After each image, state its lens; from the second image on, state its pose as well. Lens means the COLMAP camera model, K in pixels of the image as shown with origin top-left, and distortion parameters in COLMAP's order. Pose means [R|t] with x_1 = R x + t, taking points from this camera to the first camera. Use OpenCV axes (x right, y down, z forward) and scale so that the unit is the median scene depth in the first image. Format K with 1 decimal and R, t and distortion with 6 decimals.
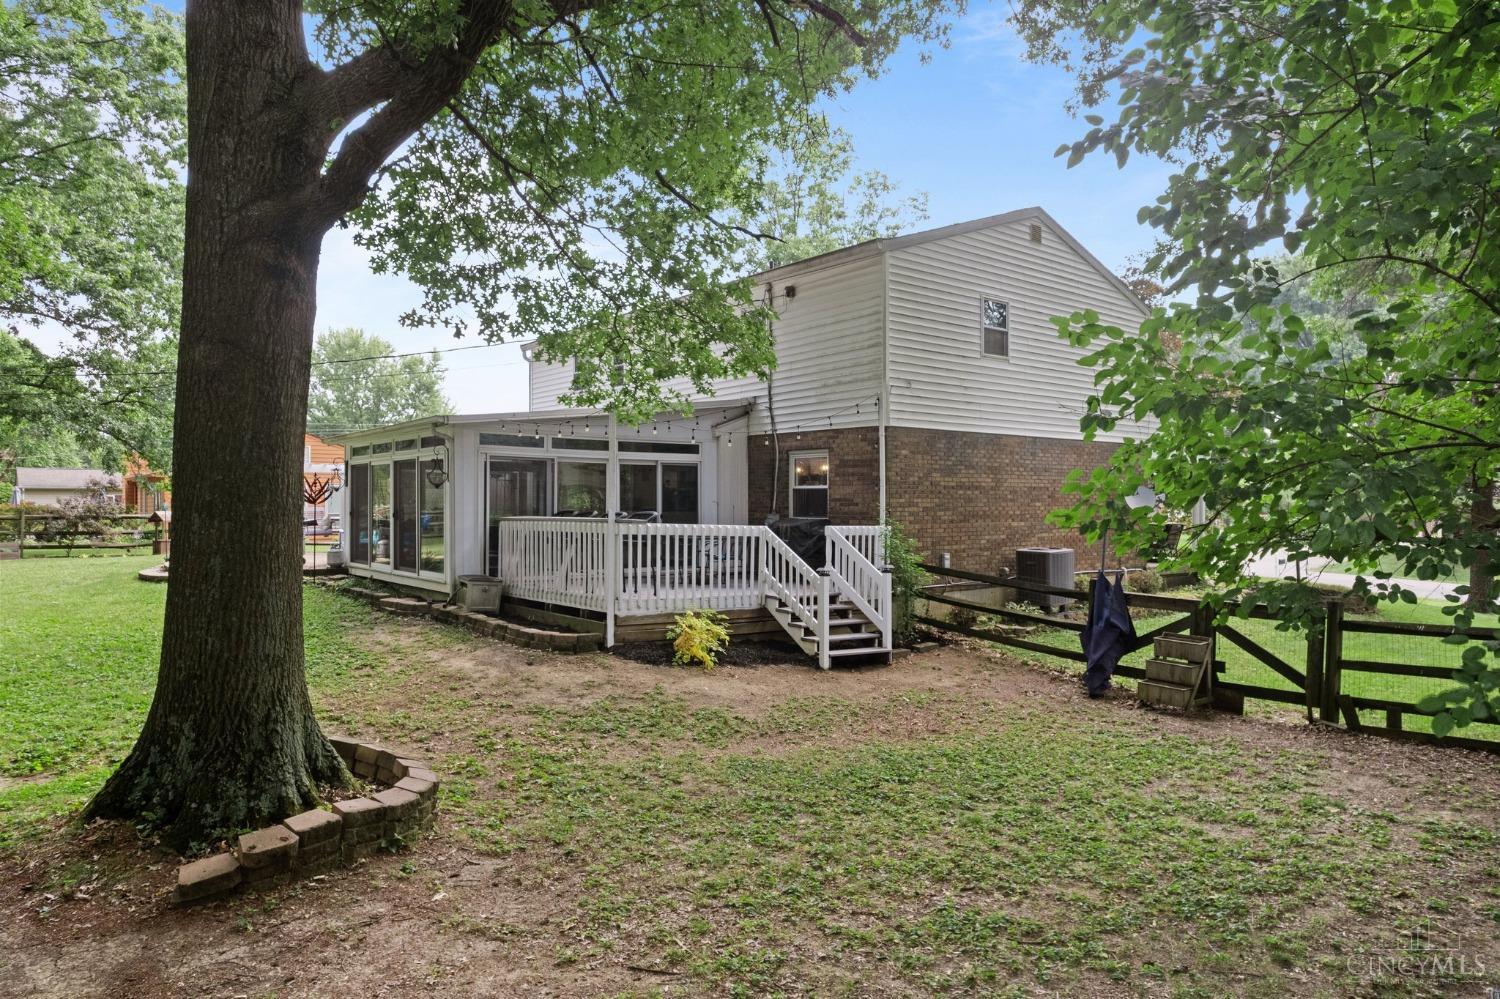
lens RADIAL K [[949.6, 0, 750.0], [0, 949.6, 499.5], [0, 0, 1]] dist [-0.032919, -0.000391]
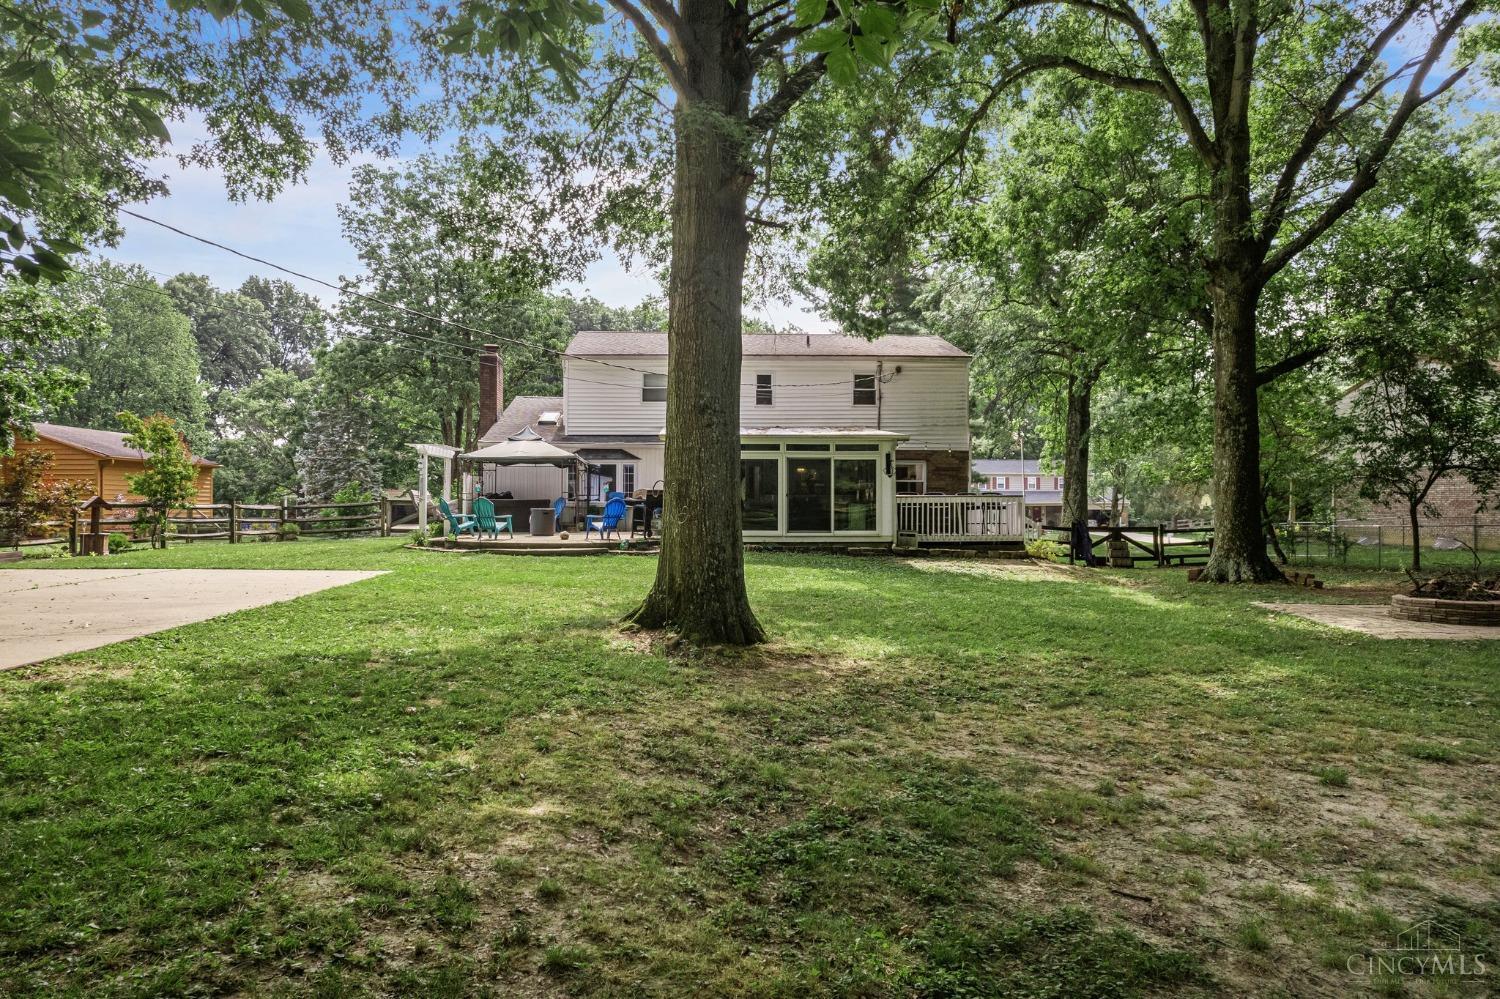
lens RADIAL K [[949.6, 0, 750.0], [0, 949.6, 499.5], [0, 0, 1]] dist [-0.032919, -0.000391]
pose [[0.574508, 0.004128, 0.818488, -1.991329], [-0.007362, 0.999973, 0.000125, 0.029849], [-0.818466, -0.006097, 0.574523, 0.264860]]
